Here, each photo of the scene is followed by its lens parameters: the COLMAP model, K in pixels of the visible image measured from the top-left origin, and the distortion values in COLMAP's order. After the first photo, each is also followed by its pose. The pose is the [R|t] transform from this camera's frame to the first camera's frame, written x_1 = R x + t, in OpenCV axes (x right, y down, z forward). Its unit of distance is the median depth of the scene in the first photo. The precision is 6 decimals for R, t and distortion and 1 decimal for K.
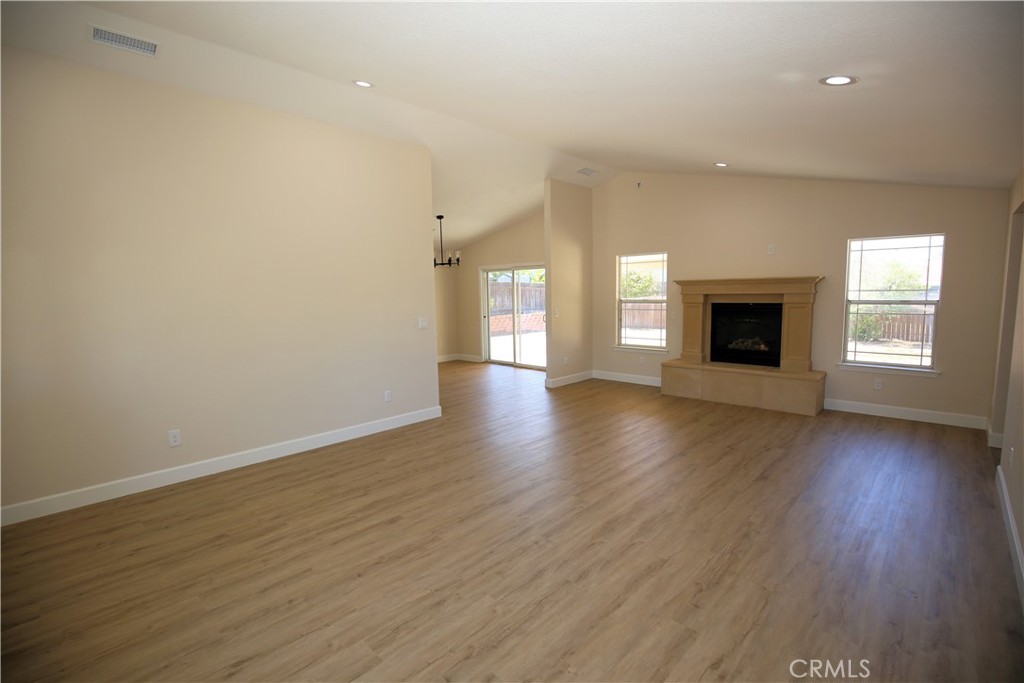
lens RADIAL K [[474.5, 0, 512.0], [0, 474.5, 341.5], [0, 0, 1]] dist [-0.022474, -0.000025]
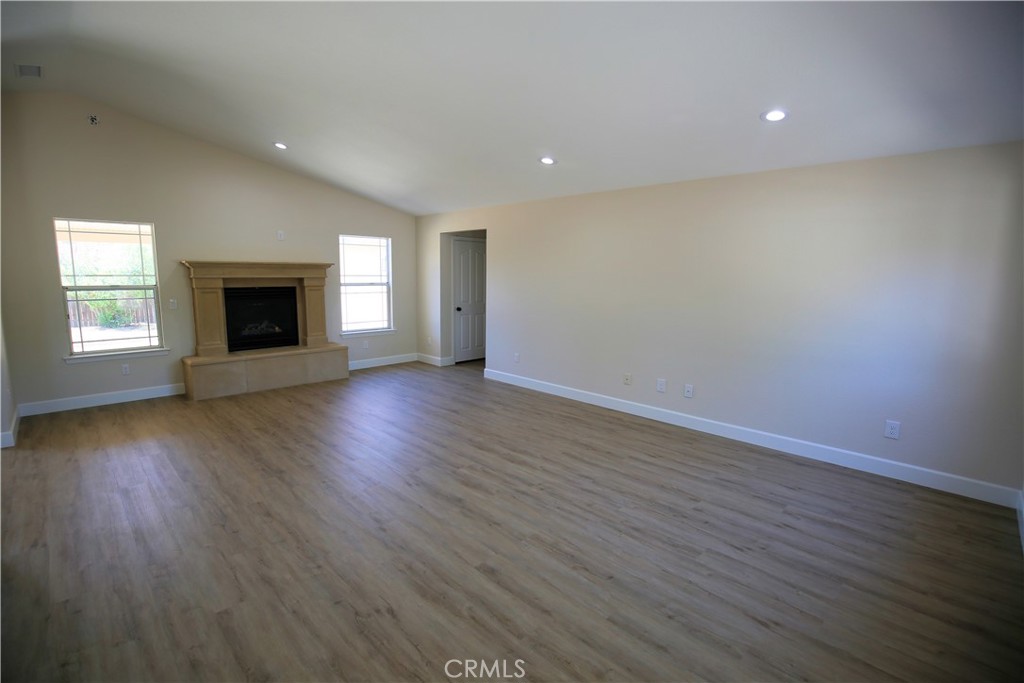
lens RADIAL K [[467.1, 0, 509.0], [0, 467.1, 345.7], [0, 0, 1]] dist [-0.029623, 0.000040]
pose [[0.032280, -0.135680, 0.990227, -0.546858], [0.093252, 0.986830, 0.132175, -0.046240], [-0.995119, 0.088074, 0.044507, 0.518361]]
